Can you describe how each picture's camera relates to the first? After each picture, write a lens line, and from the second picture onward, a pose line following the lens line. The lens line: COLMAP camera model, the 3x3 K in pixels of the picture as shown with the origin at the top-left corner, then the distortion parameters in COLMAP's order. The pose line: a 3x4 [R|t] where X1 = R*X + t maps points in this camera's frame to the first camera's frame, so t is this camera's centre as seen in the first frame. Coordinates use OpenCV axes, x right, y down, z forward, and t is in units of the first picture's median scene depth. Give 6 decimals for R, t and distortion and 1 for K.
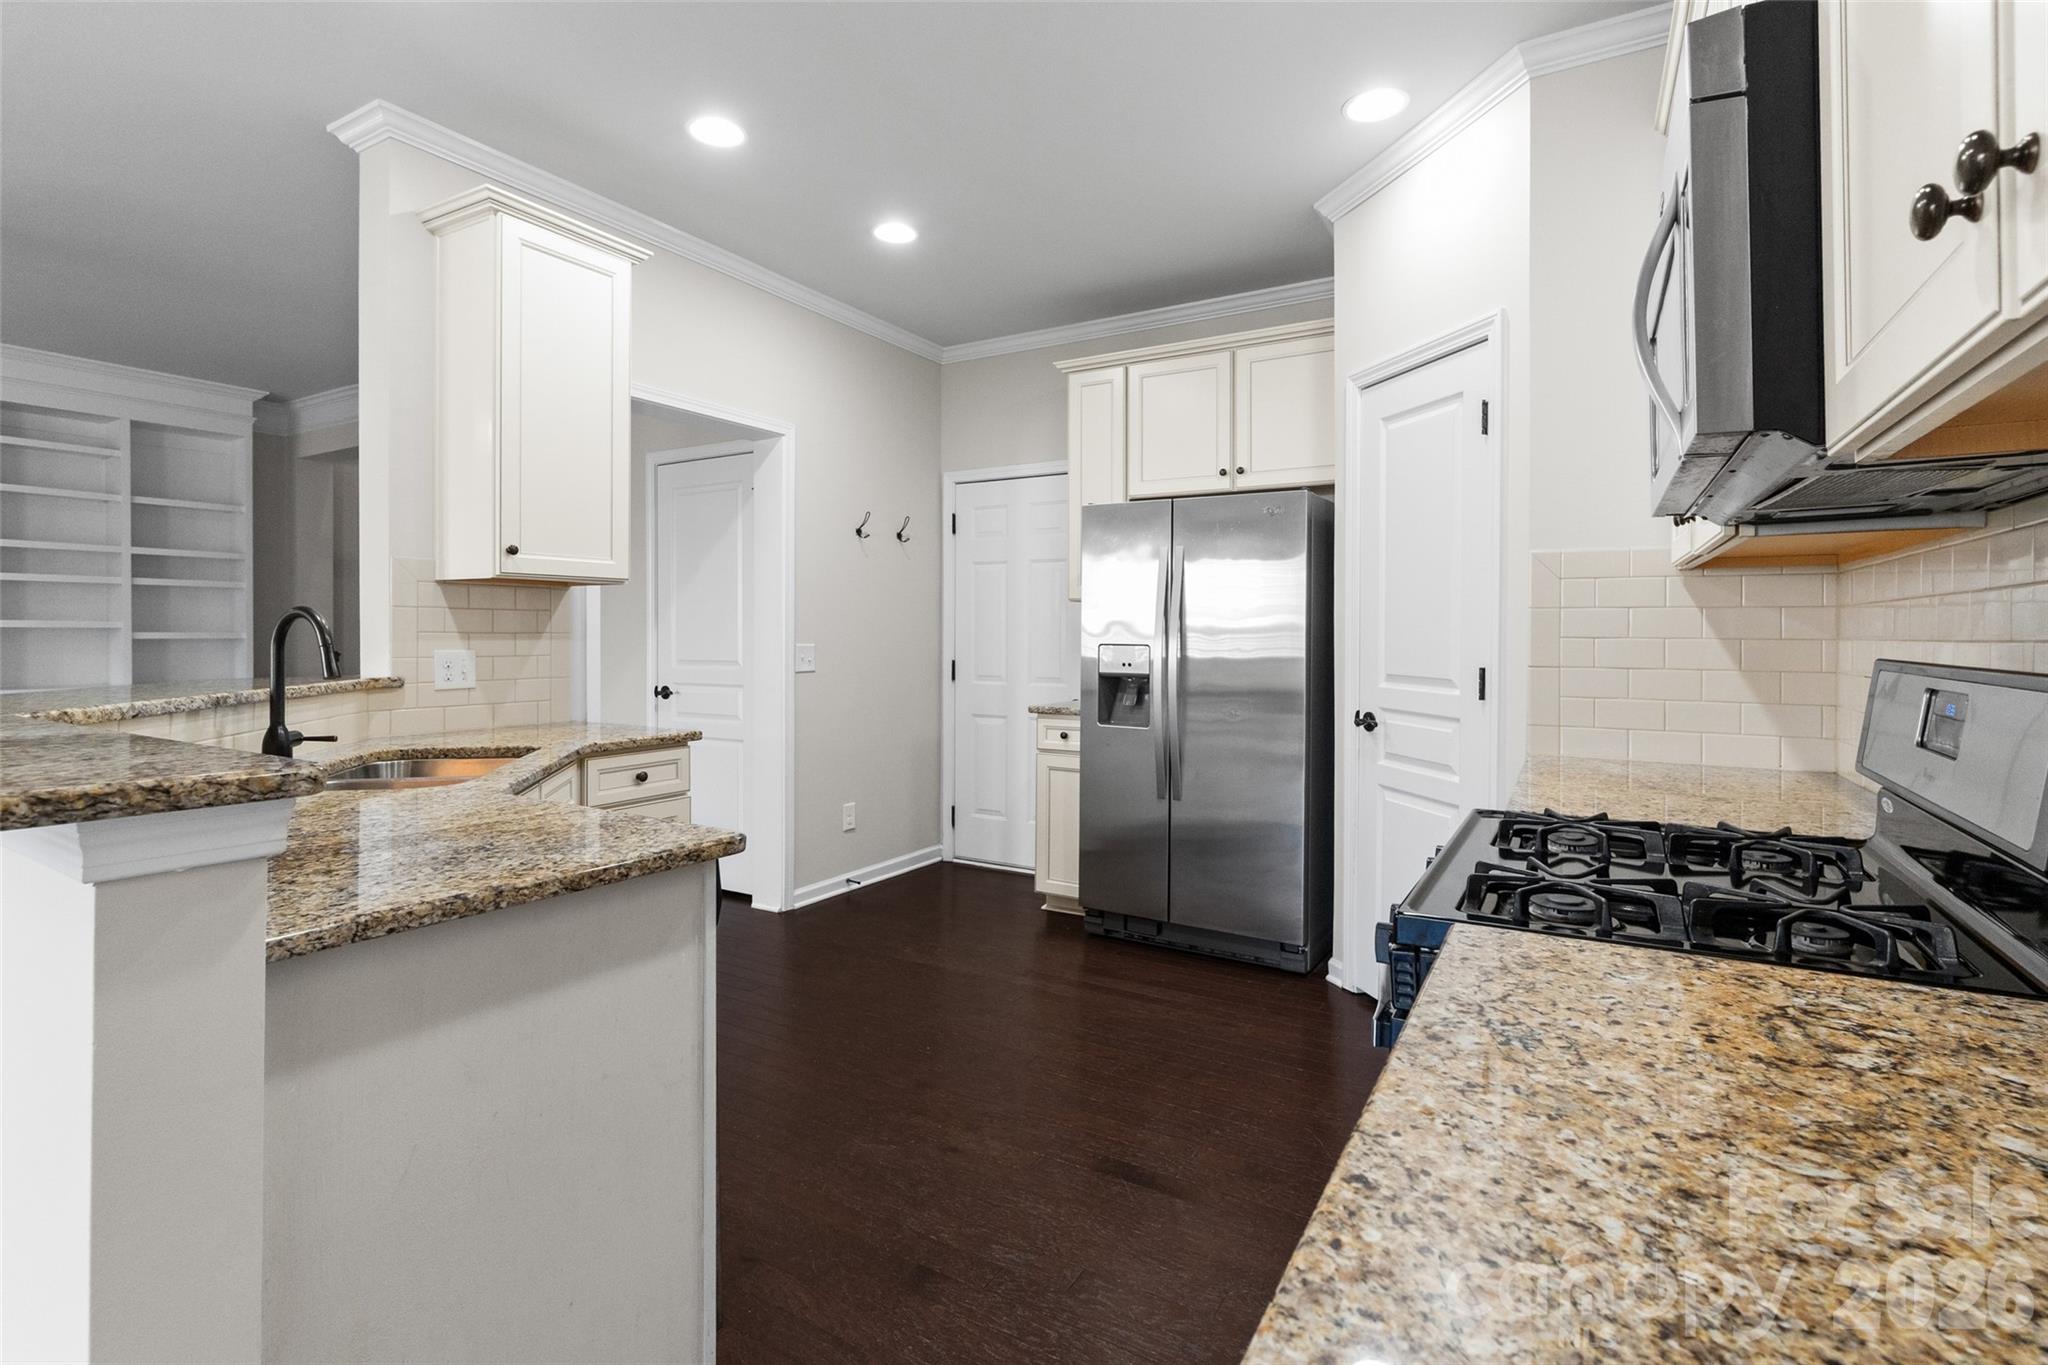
lens RADIAL K [[963.8, 0, 1044.0], [0, 963.8, 632.5], [0, 0, 1]] dist [-0.001007, 0.000660]
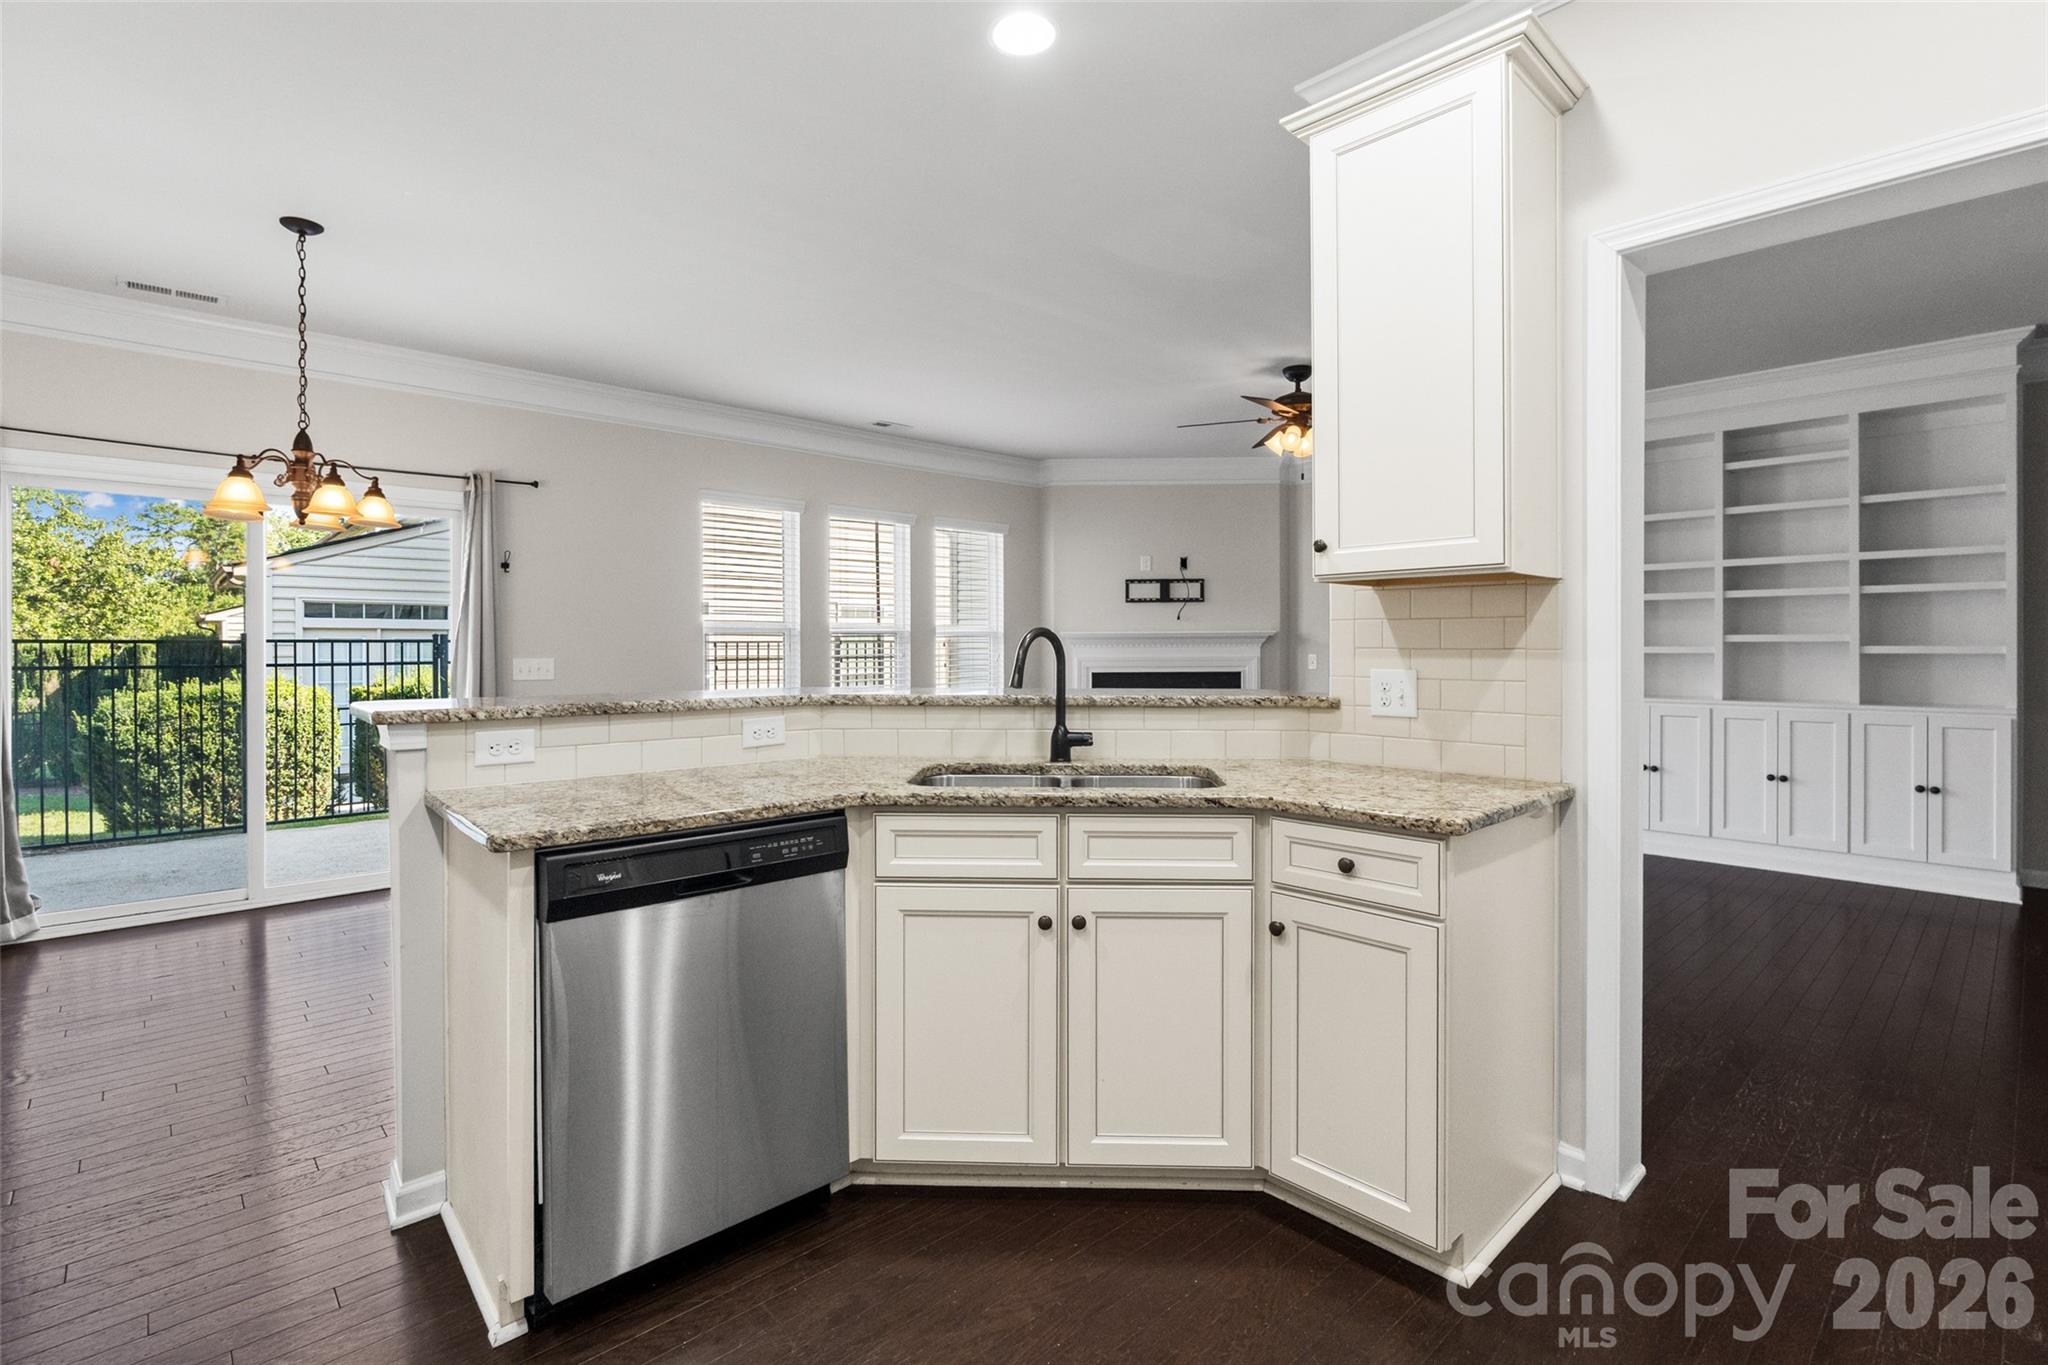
lens RADIAL K [[963.8, 0, 1051.1], [0, 963.8, 646.6], [0, 0, 1]] dist [-0.001007, 0.000660]
pose [[-0.282553, 0.001201, -0.959251, 0.212113], [0.001314, 0.999999, 0.000864, -0.001977], [0.959251, -0.001016, -0.282554, 0.753931]]
